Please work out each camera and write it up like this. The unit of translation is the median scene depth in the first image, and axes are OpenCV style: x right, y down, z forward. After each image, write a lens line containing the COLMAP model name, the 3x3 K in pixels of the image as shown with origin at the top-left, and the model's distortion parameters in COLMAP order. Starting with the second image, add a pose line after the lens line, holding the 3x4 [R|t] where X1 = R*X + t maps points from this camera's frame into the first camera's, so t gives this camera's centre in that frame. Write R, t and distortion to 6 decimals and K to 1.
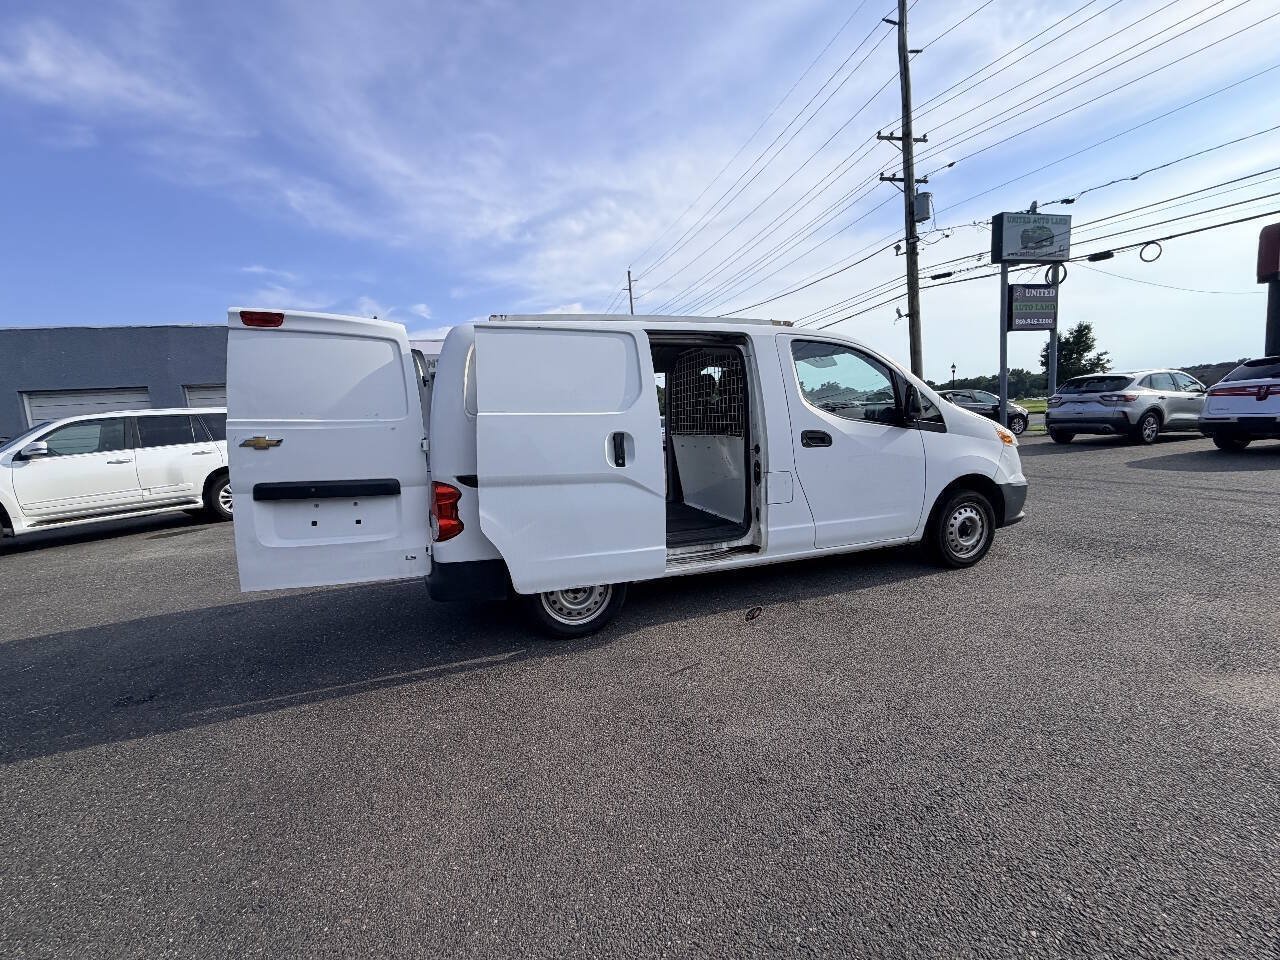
lens RADIAL K [[508.3, 0, 637.2], [0, 508.3, 482.6], [0, 0, 1]] dist [0.000048, -0.000007]
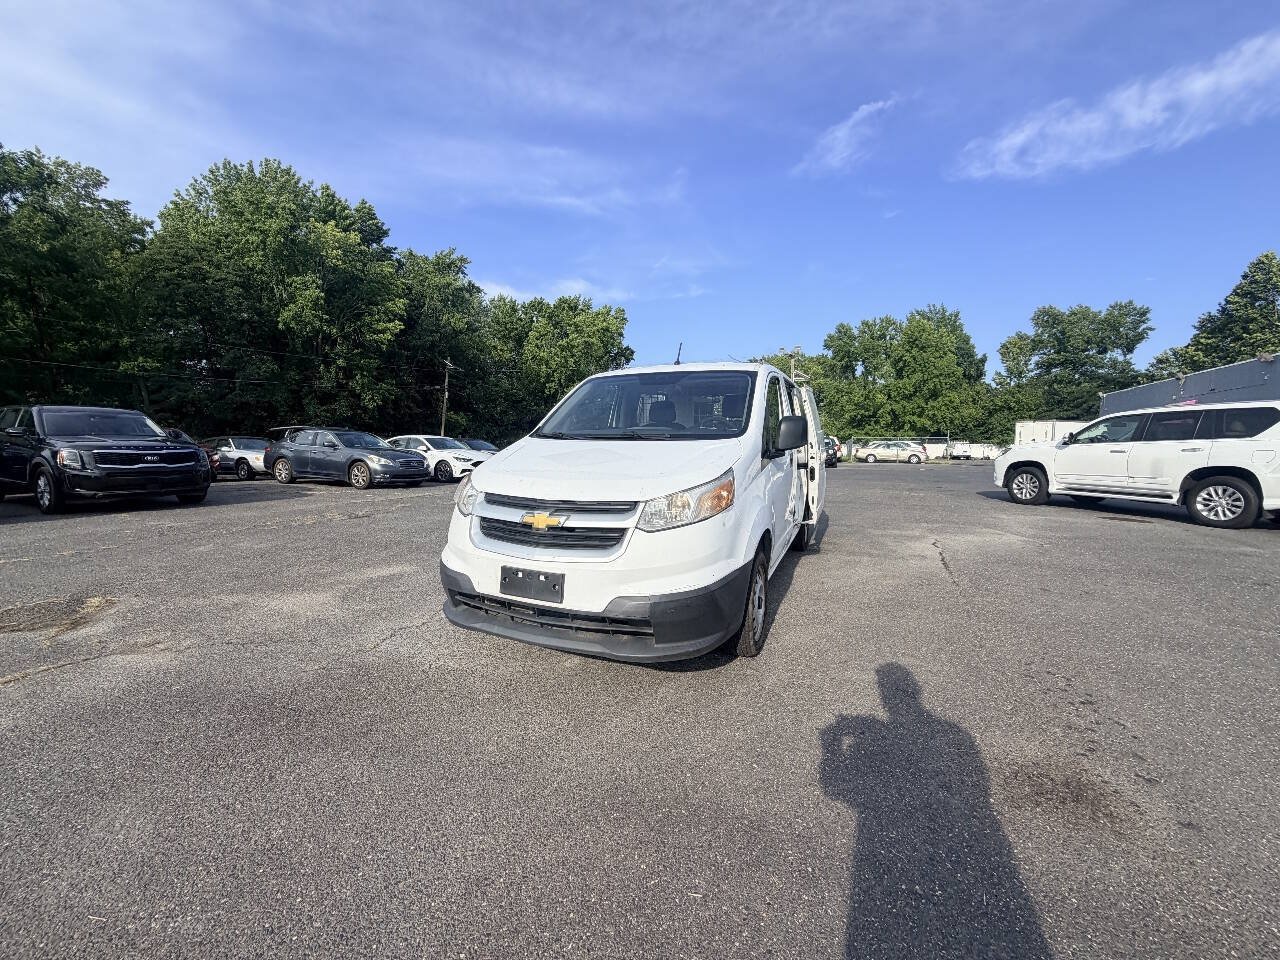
lens RADIAL K [[508.3, 0, 637.2], [0, 508.3, 482.6], [0, 0, 1]] dist [0.000048, -0.000007]
pose [[-0.654967, 0.115539, -0.746773, 0.539114], [-0.064165, 0.976169, 0.207307, -0.124667], [0.752929, 0.183696, -0.631945, 0.790978]]
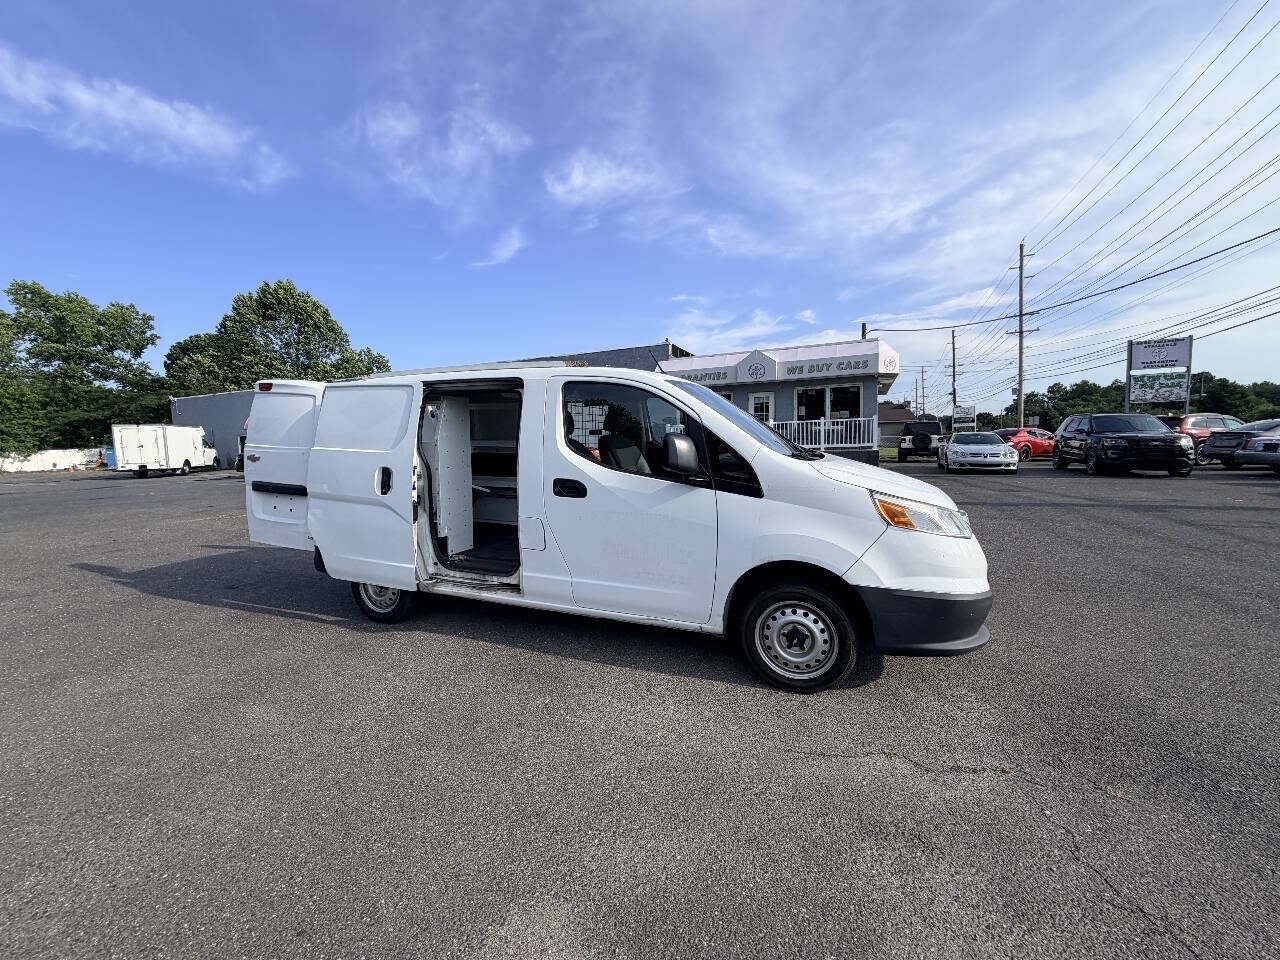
lens RADIAL K [[505.6, 0, 634.1], [0, 505.6, 479.7], [0, 0, 1]] dist [0.001075, -0.000065]
pose [[0.766585, 0.096556, -0.634842, 0.411893], [-0.103296, 0.994298, 0.026494, -0.055101], [0.633781, 0.045267, 0.772187, 0.145305]]
